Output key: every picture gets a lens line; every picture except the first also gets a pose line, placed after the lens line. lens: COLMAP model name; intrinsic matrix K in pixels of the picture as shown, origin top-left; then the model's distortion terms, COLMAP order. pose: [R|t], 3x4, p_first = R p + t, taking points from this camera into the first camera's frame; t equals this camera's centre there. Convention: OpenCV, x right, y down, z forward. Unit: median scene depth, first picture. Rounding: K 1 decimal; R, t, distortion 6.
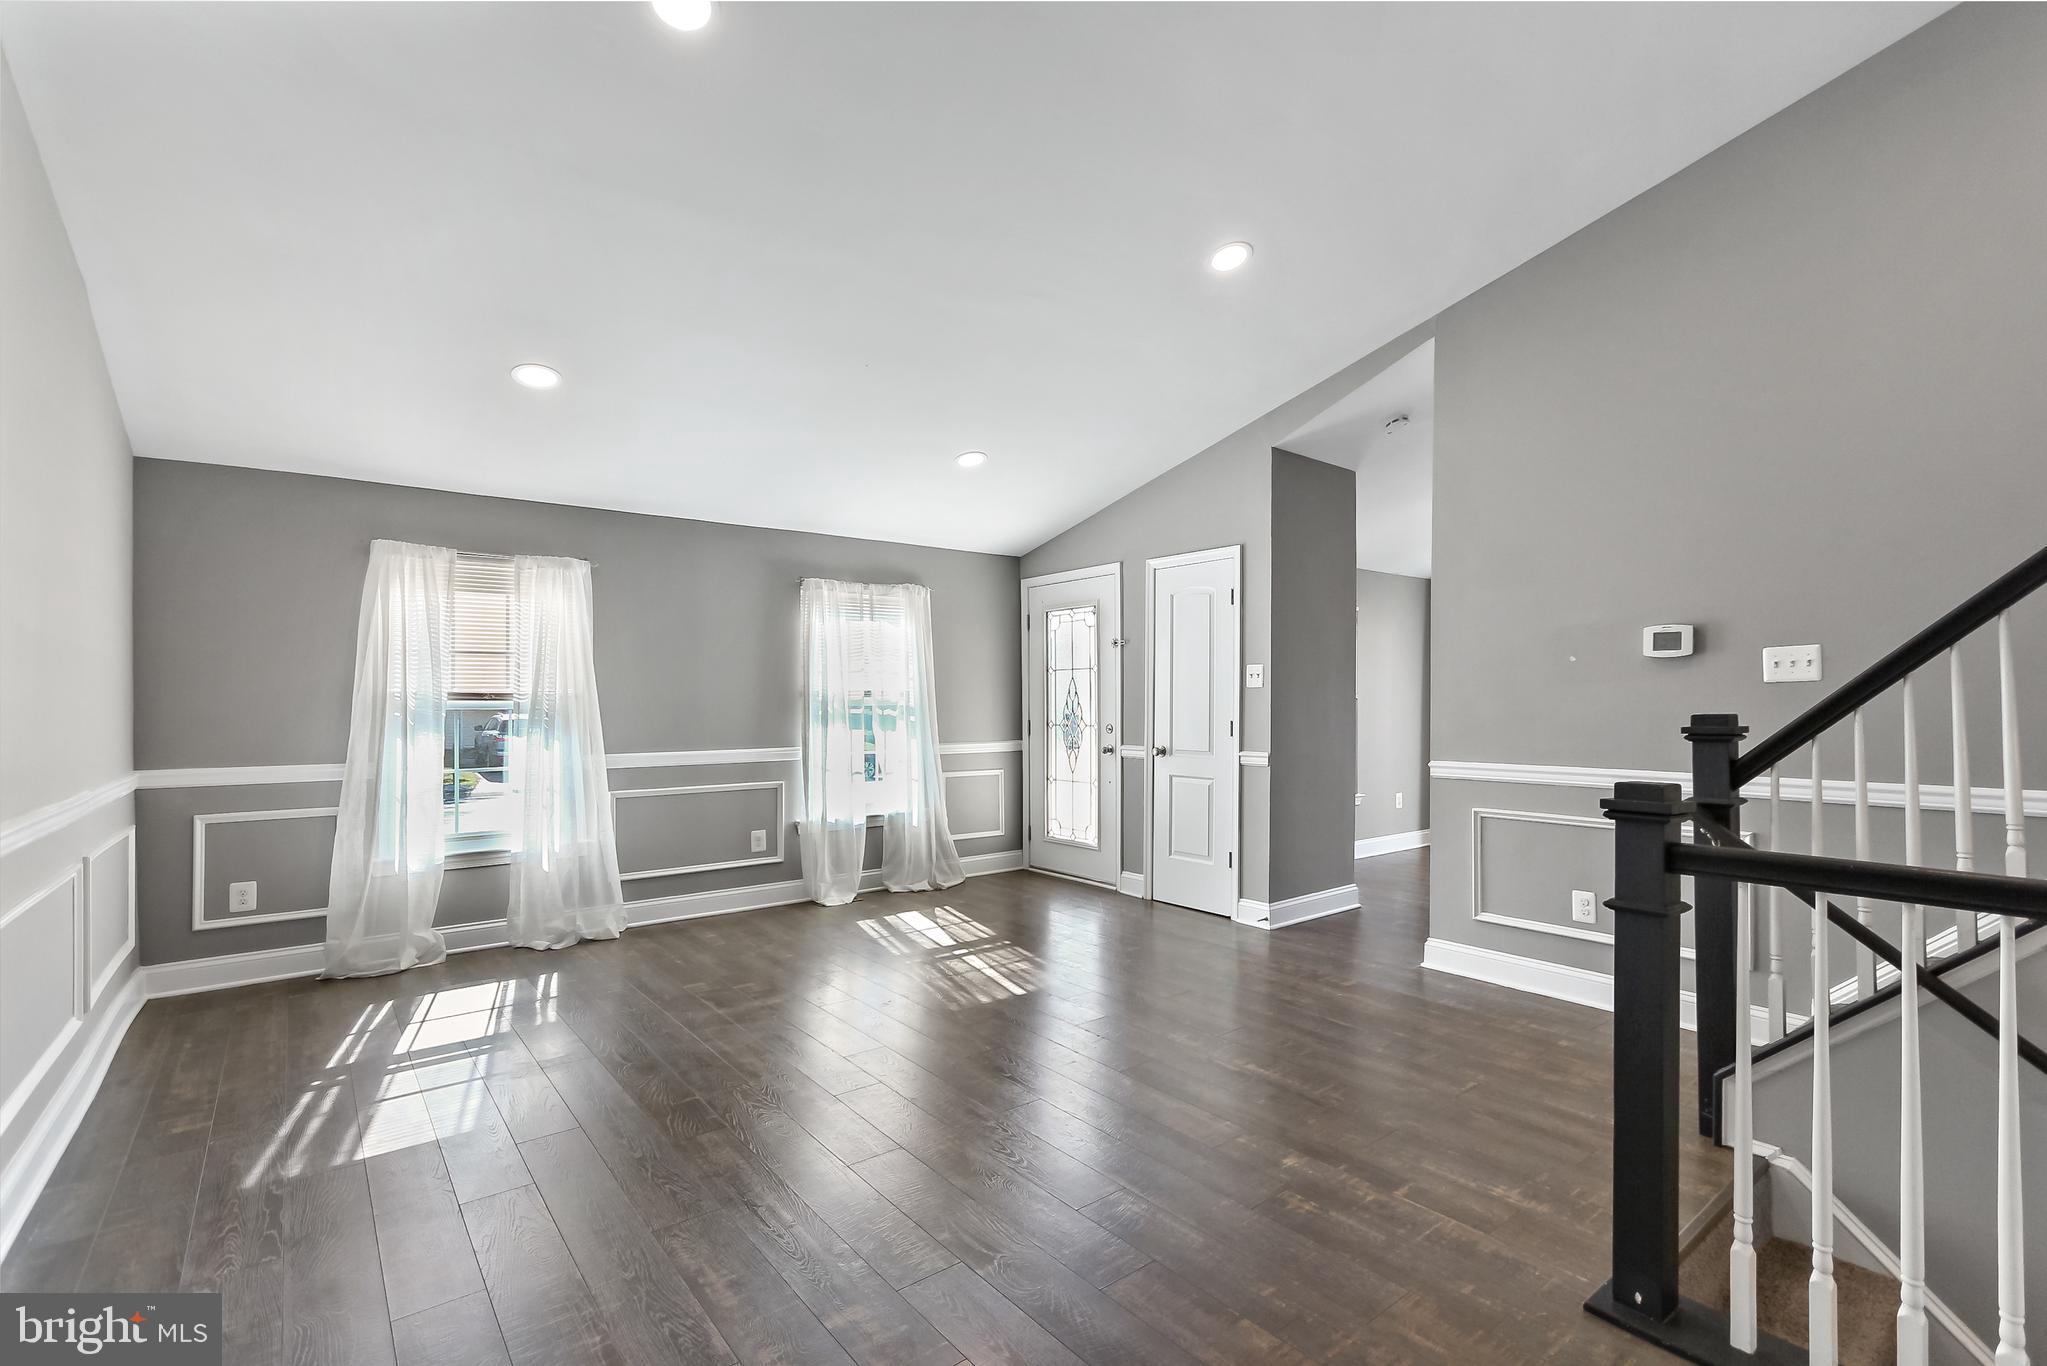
lens RADIAL K [[917.6, 0, 1024.4], [0, 917.6, 697.8], [0, 0, 1]] dist [-0.000924, -0.000364]
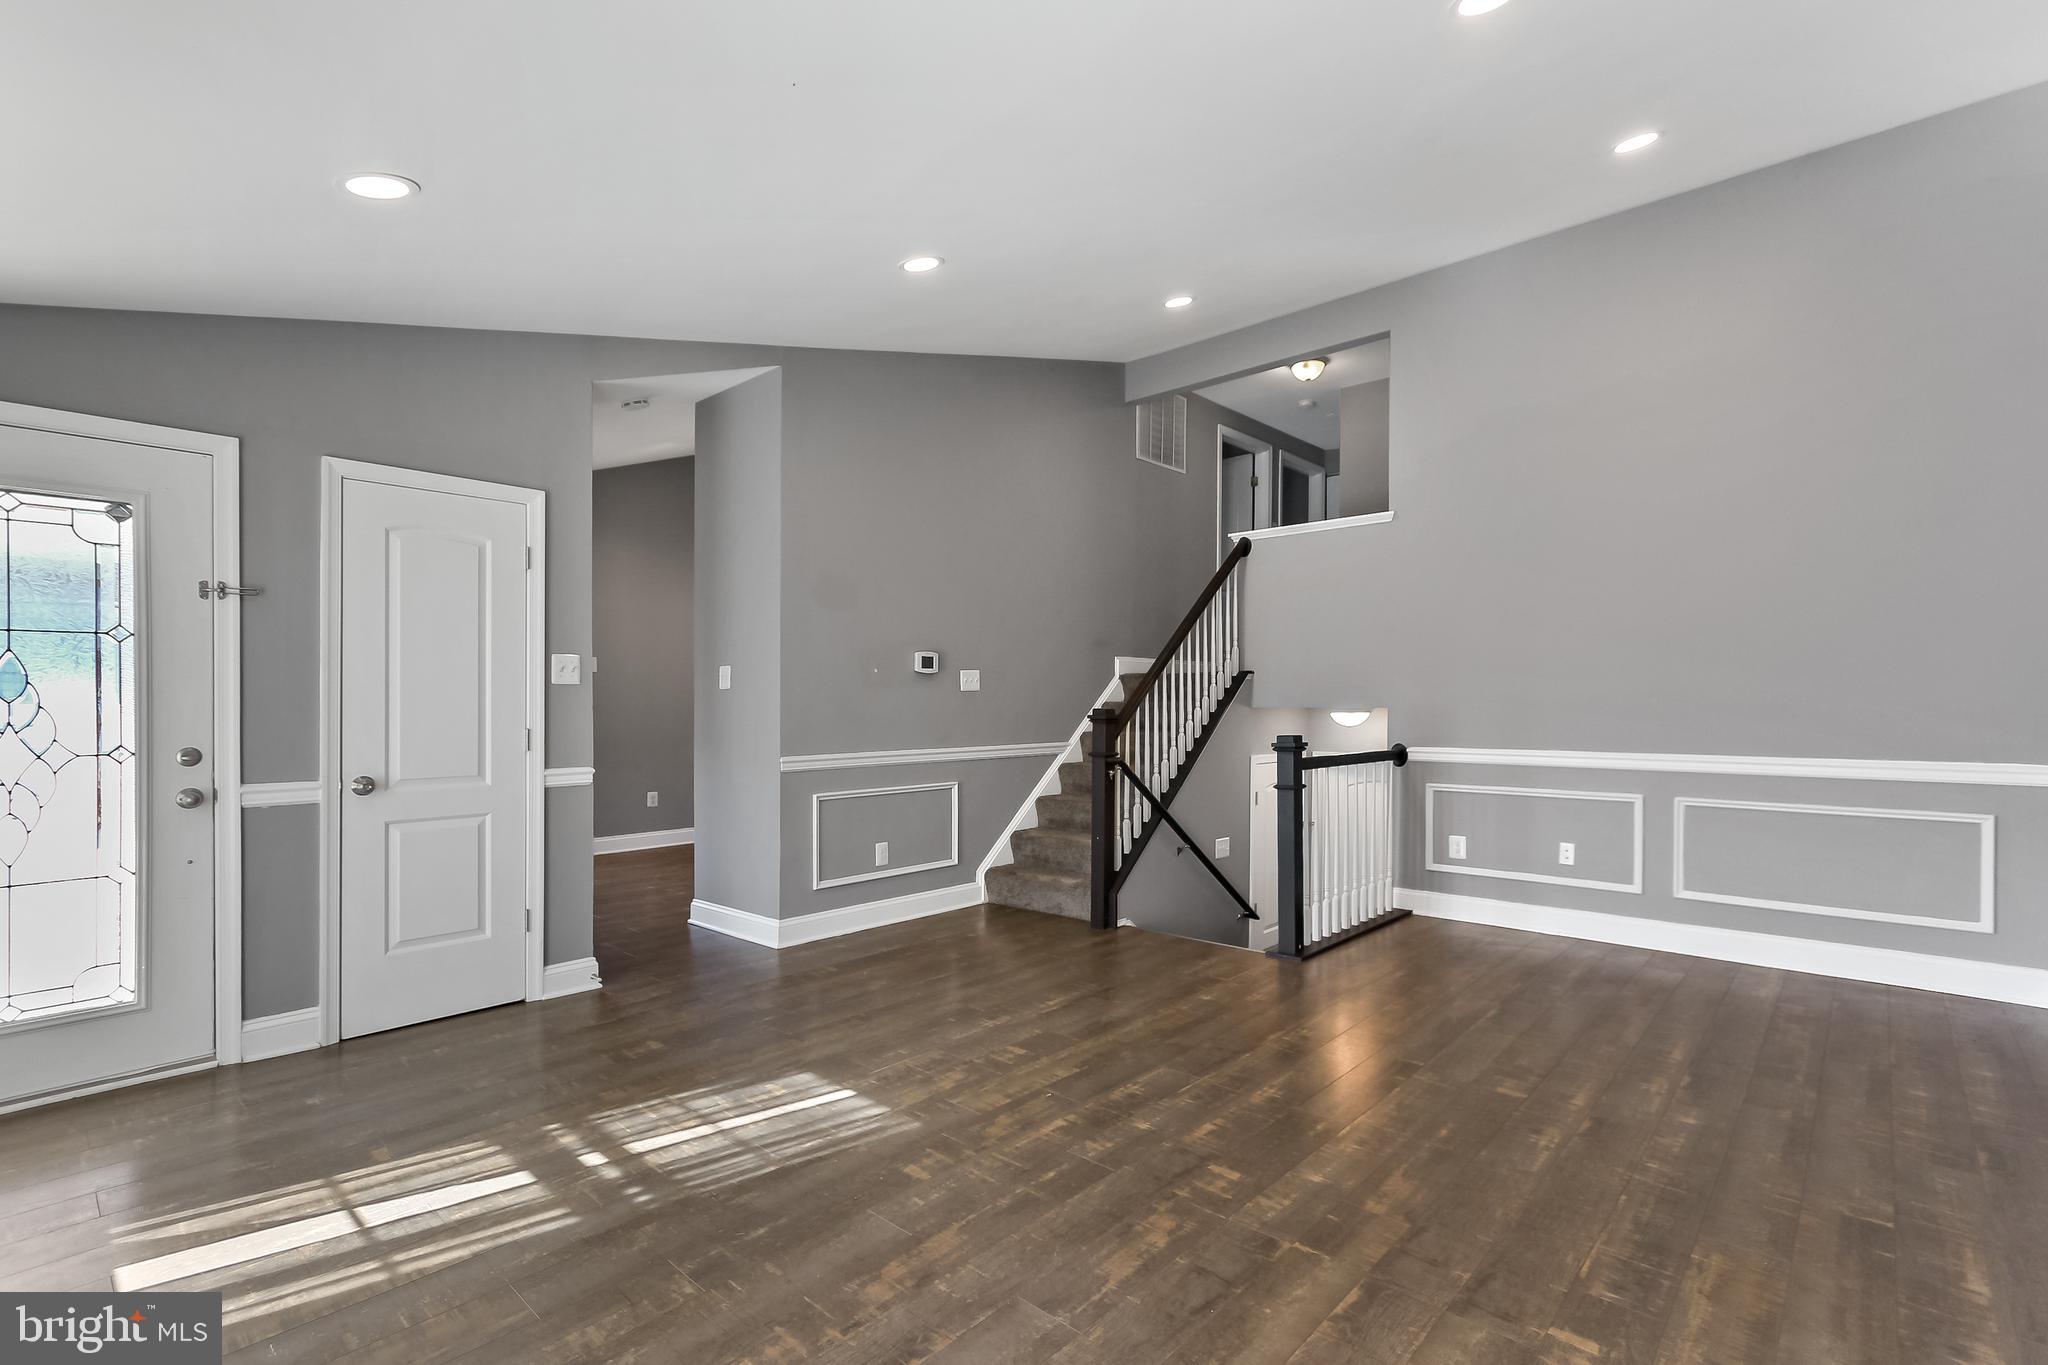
lens RADIAL K [[931.8, 0, 1059.4], [0, 931.8, 704.0], [0, 0, 1]] dist [0.001211, 0.000265]
pose [[-0.177430, 0.001723, 0.984132, -0.610821], [0.000052, 0.999998, -0.001741, 0.006843], [-0.984133, -0.000258, -0.177430, 0.759360]]
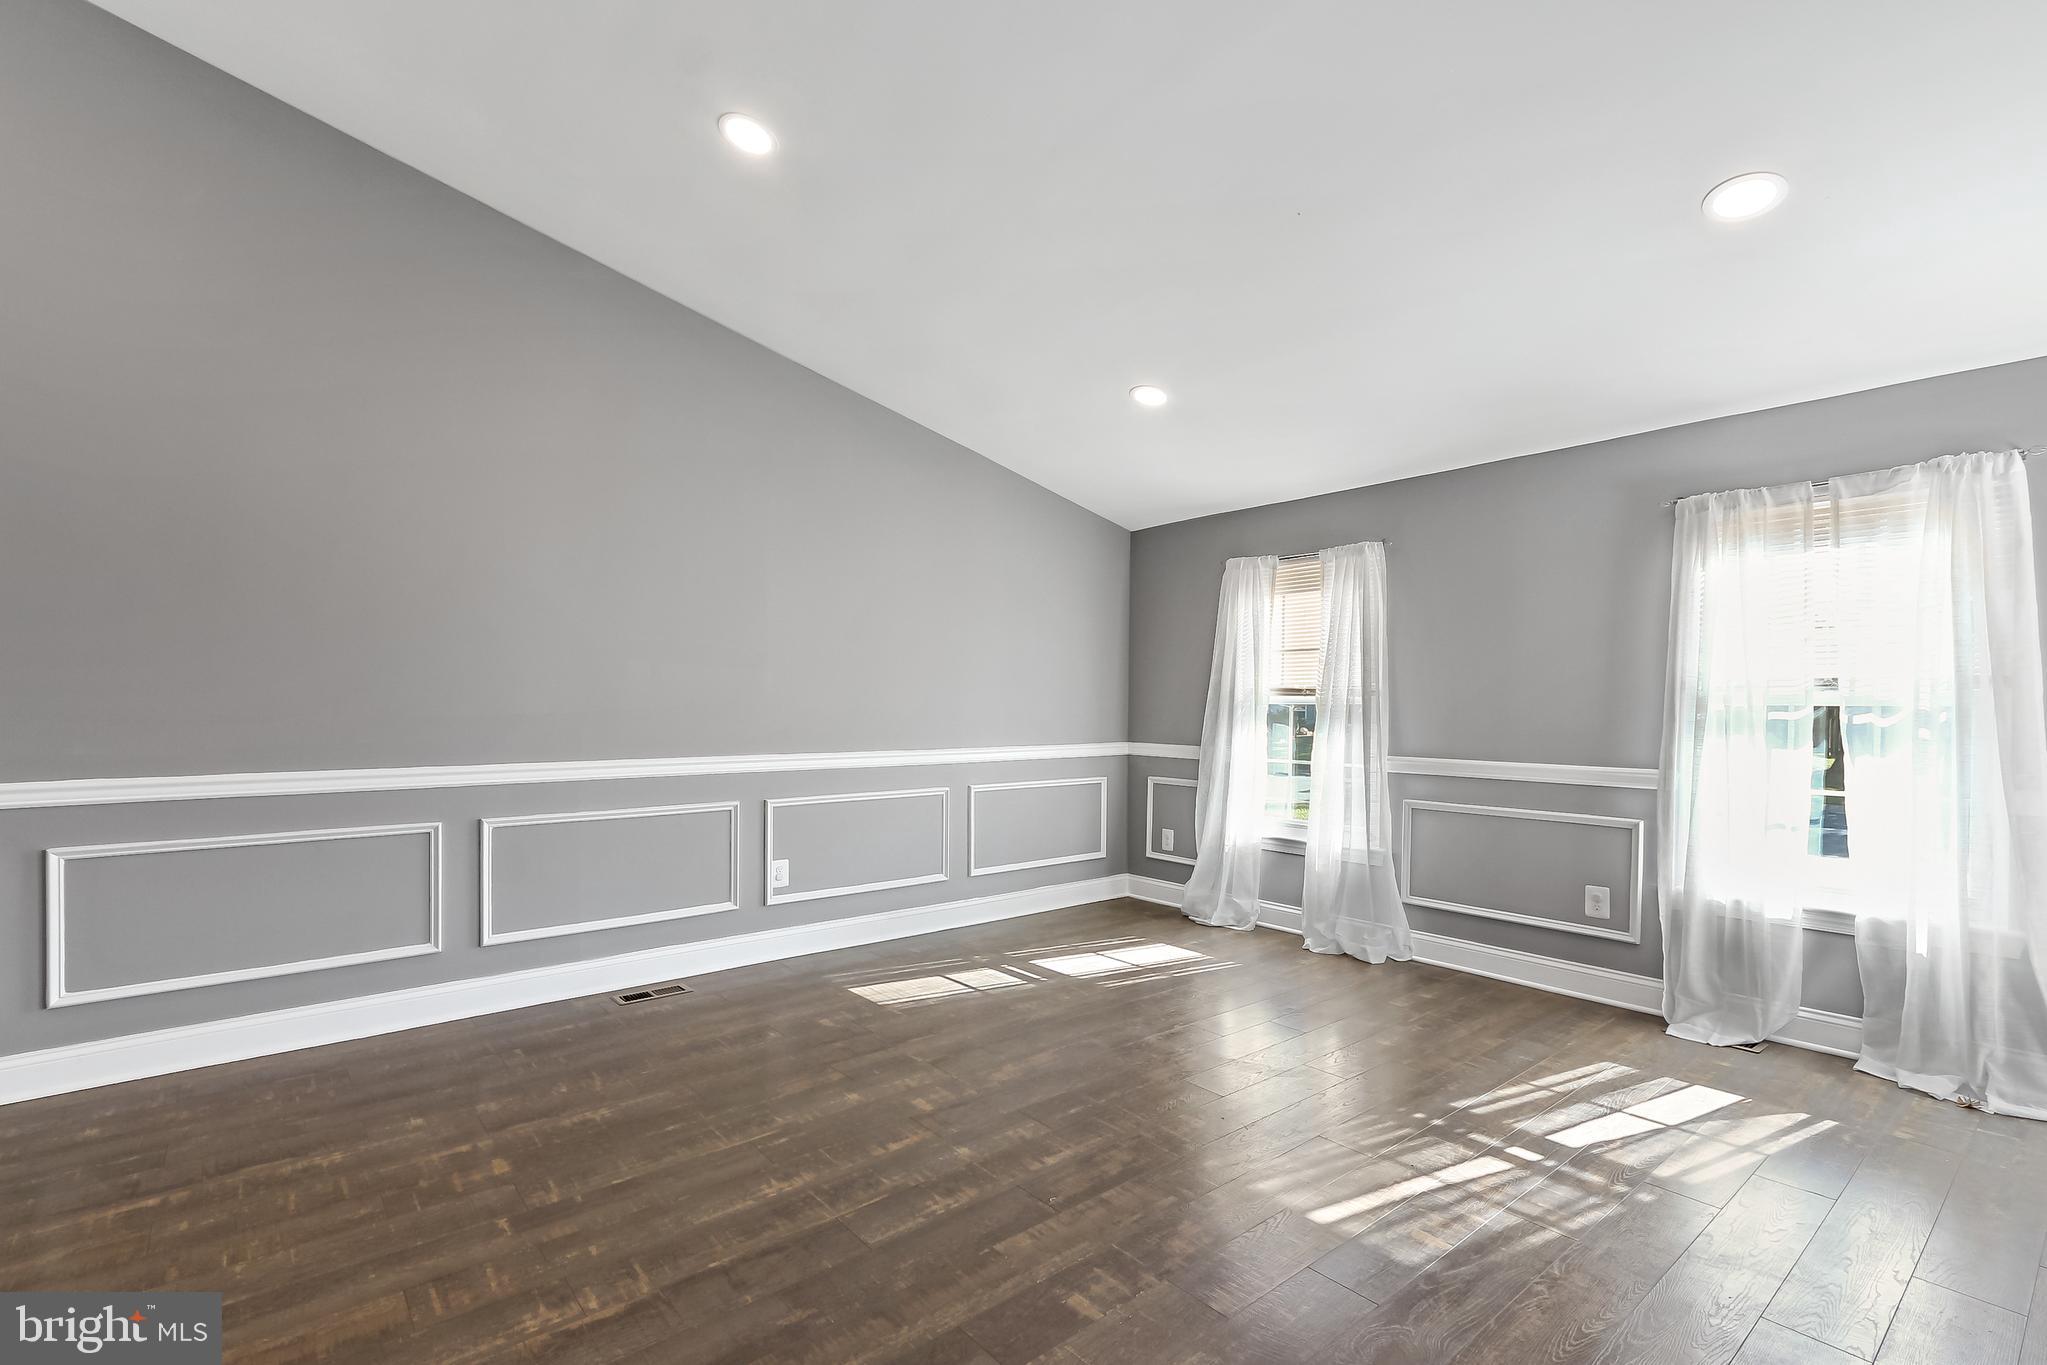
lens RADIAL K [[951.1, 0, 1059.5], [0, 951.1, 714.4], [0, 0, 1]] dist [0.000123, 0.005329]
pose [[0.041606, 0.018392, -0.998965, 0.439725], [0.000212, 0.999830, 0.018416, 0.005314], [0.999134, -0.000978, 0.041595, 0.644867]]
